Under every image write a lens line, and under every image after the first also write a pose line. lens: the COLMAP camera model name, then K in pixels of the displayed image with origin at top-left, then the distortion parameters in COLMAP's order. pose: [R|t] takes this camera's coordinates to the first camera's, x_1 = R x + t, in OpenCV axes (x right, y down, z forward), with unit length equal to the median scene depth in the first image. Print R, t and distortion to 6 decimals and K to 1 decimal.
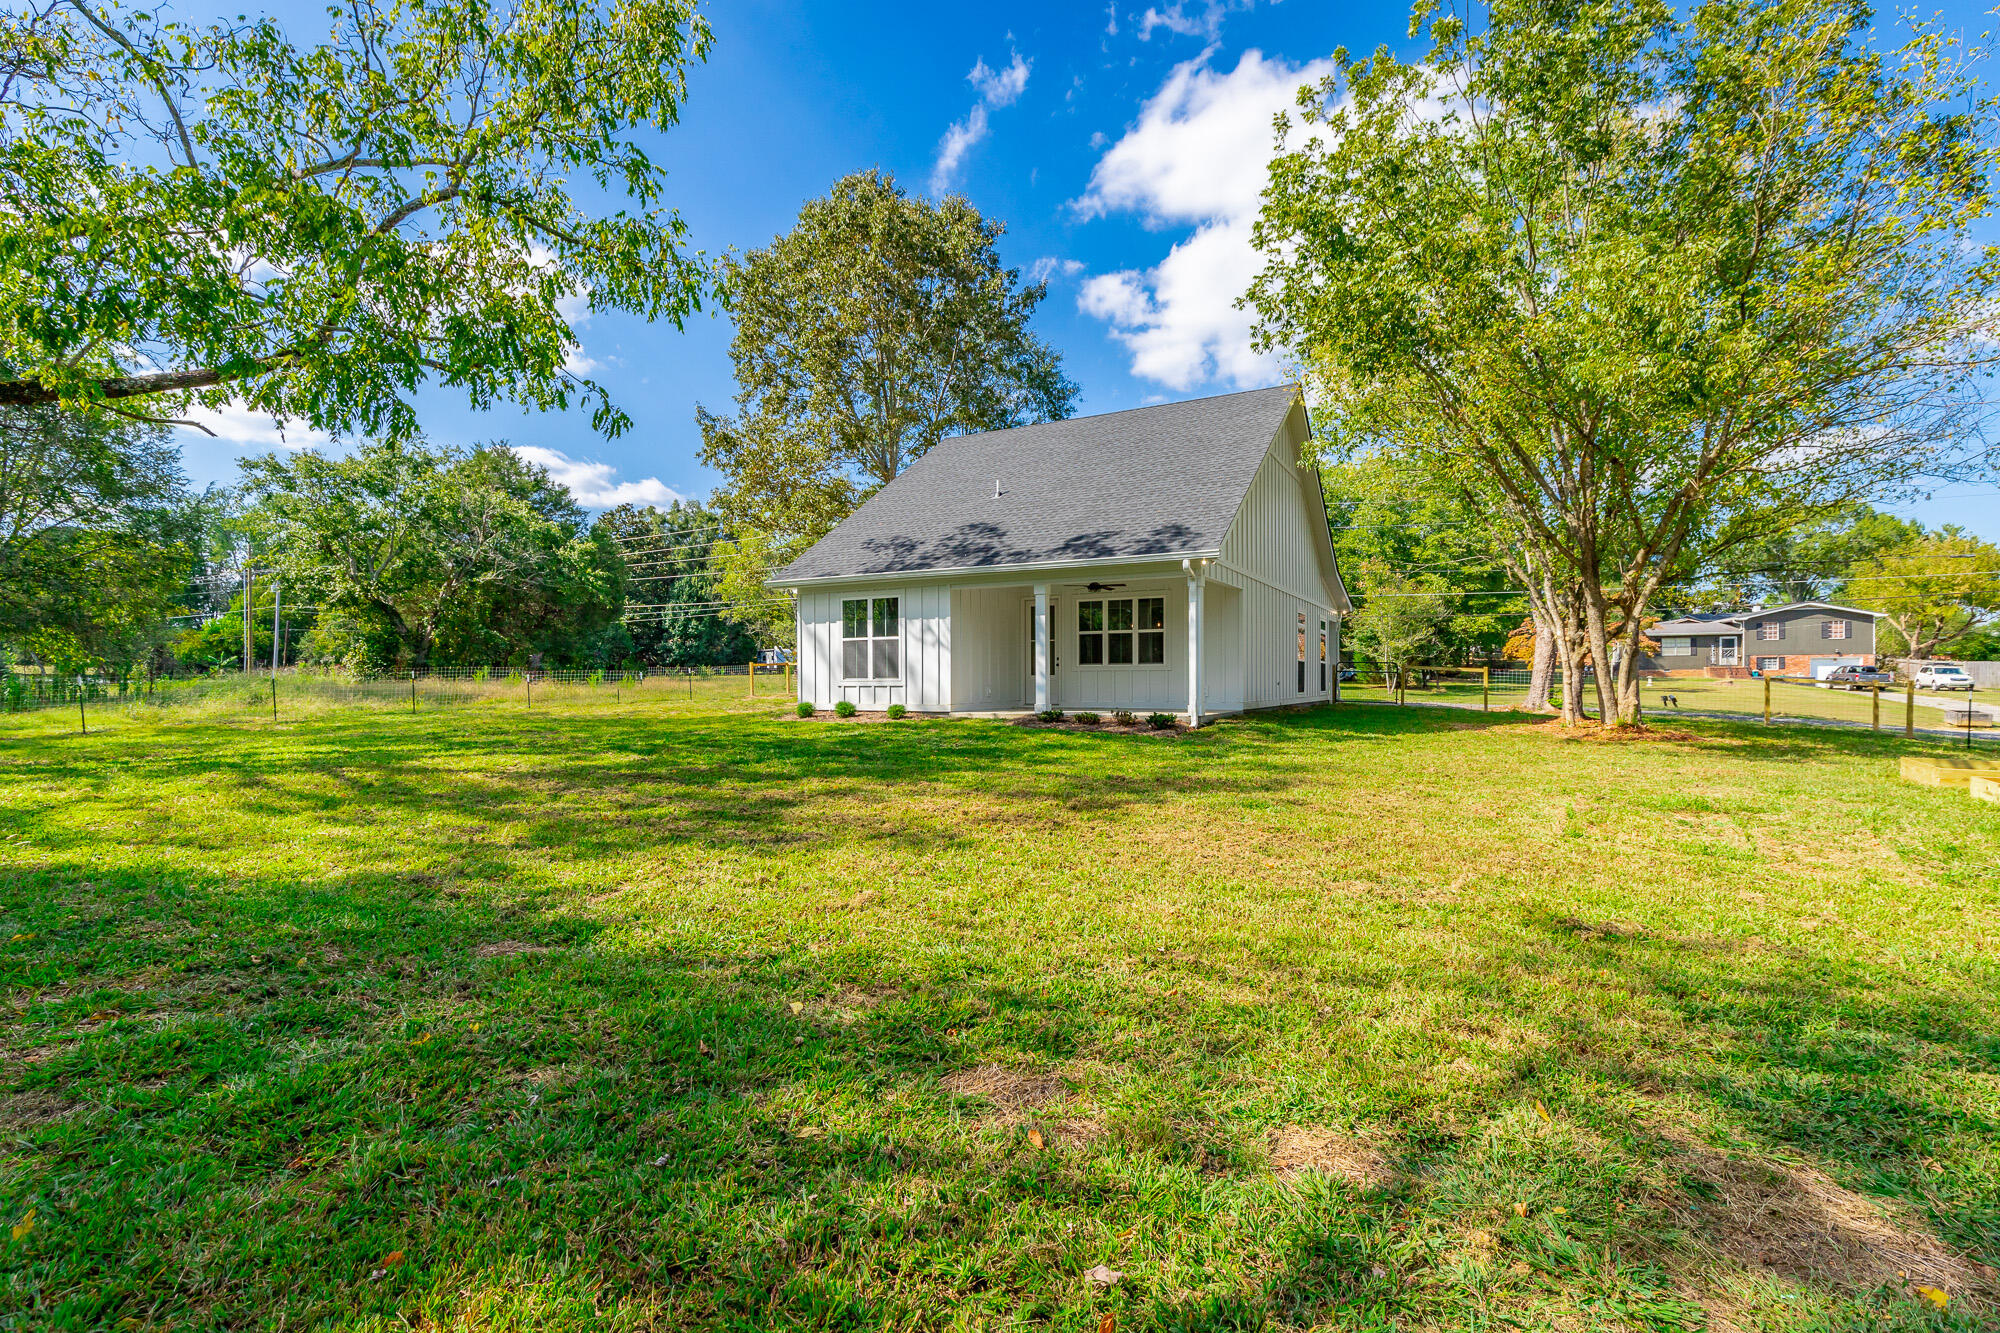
lens RADIAL K [[917.4, 0, 1000.0], [0, 917.4, 666.5], [0, 0, 1]] dist [0.002463, 0.000214]
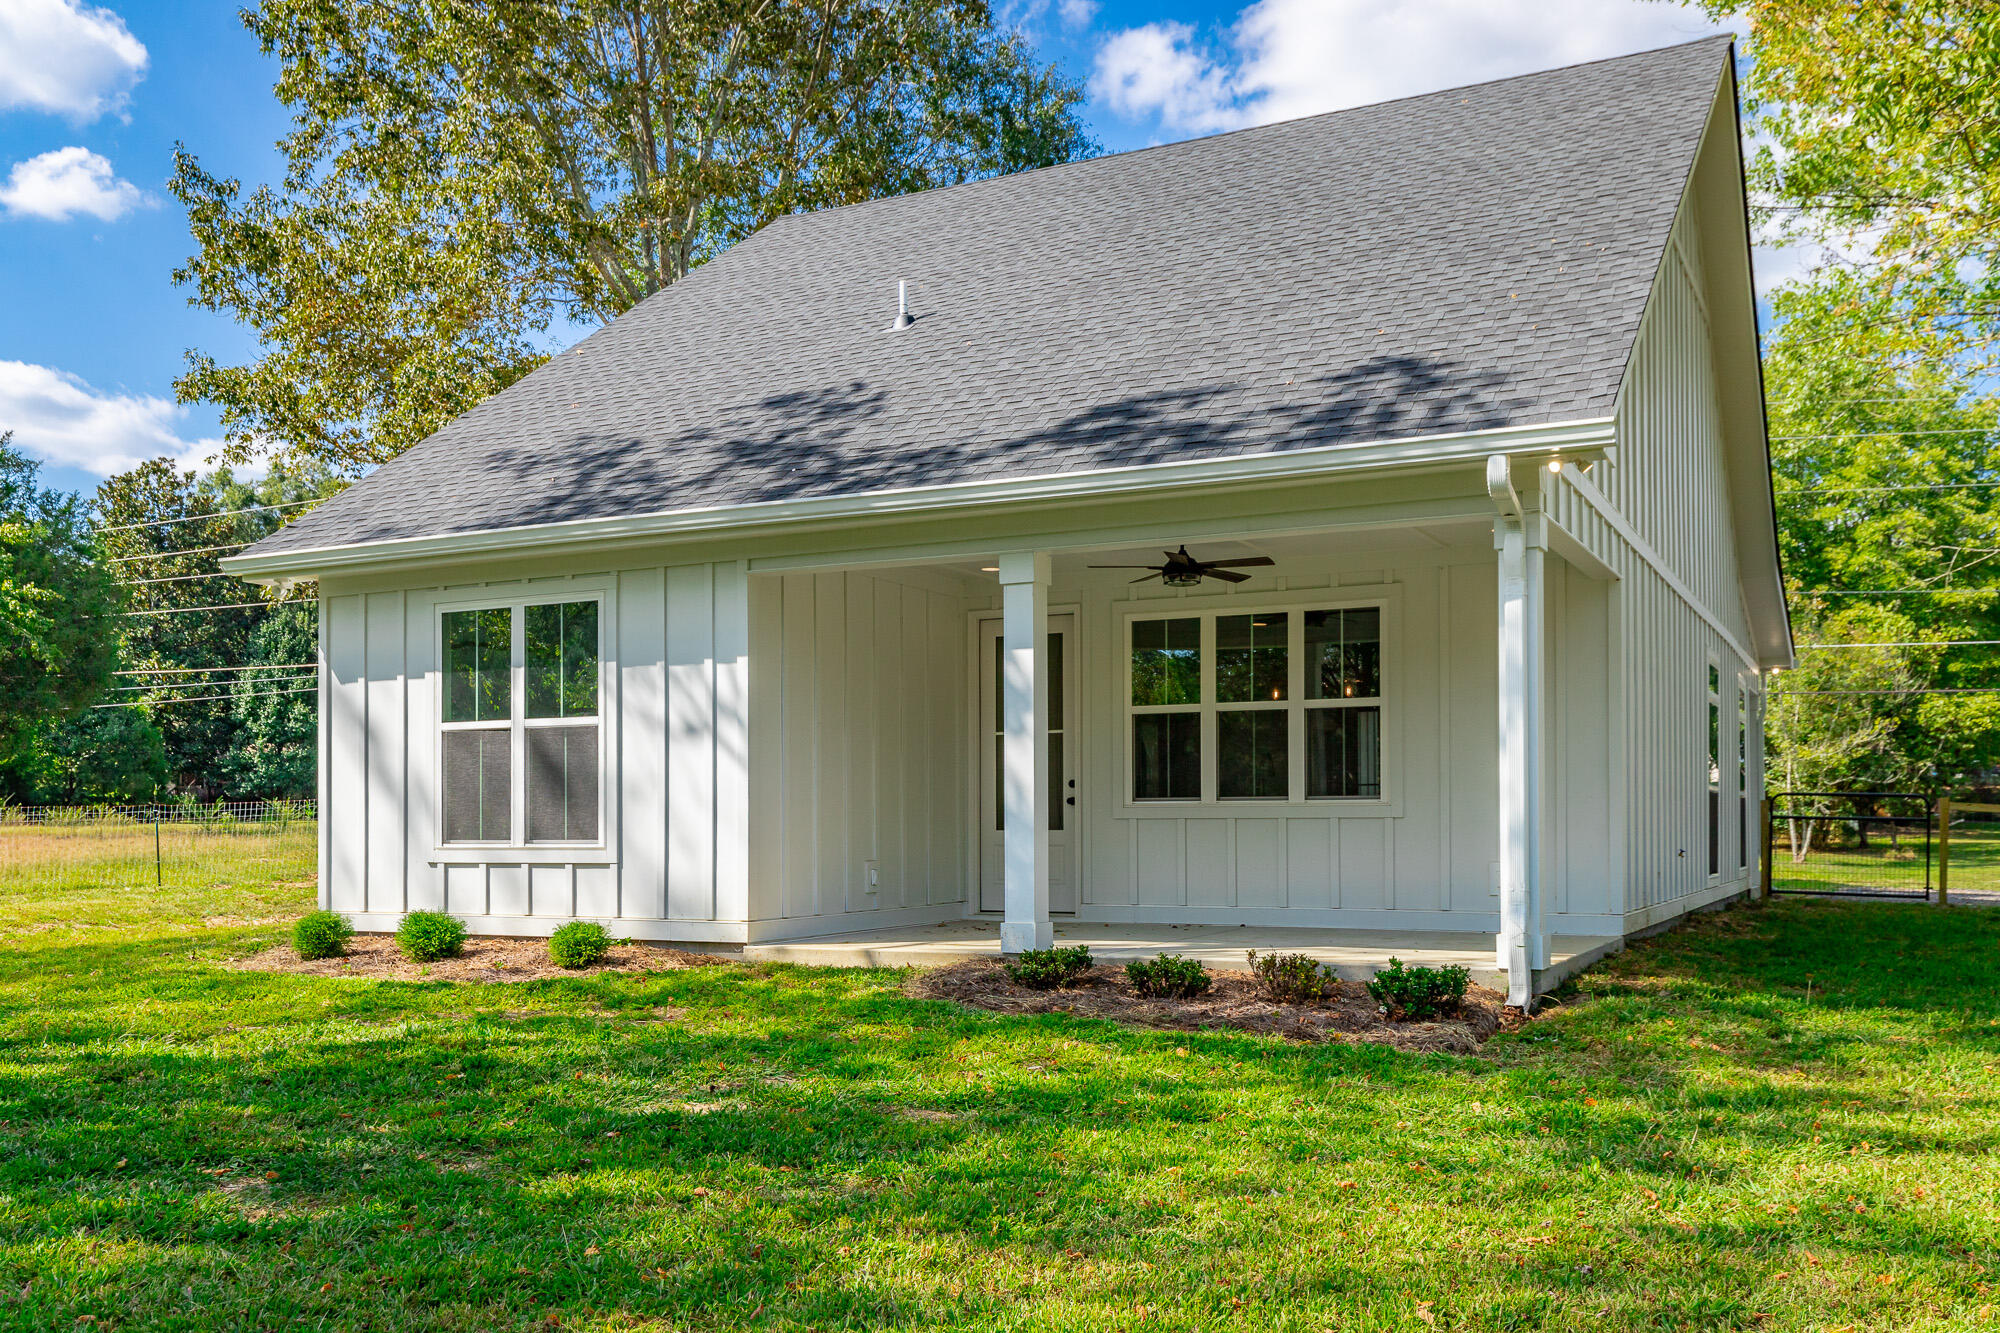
lens RADIAL K [[1742.6, 0, 997.9], [0, 1742.6, 819.7], [0, 0, 1]] dist [0.081074, 0.002518]
pose [[0.999760, 0.000794, 0.021886, 0.021062], [-0.001031, 0.999941, 0.010787, -0.002185], [-0.021876, -0.010807, 0.999702, 0.343804]]
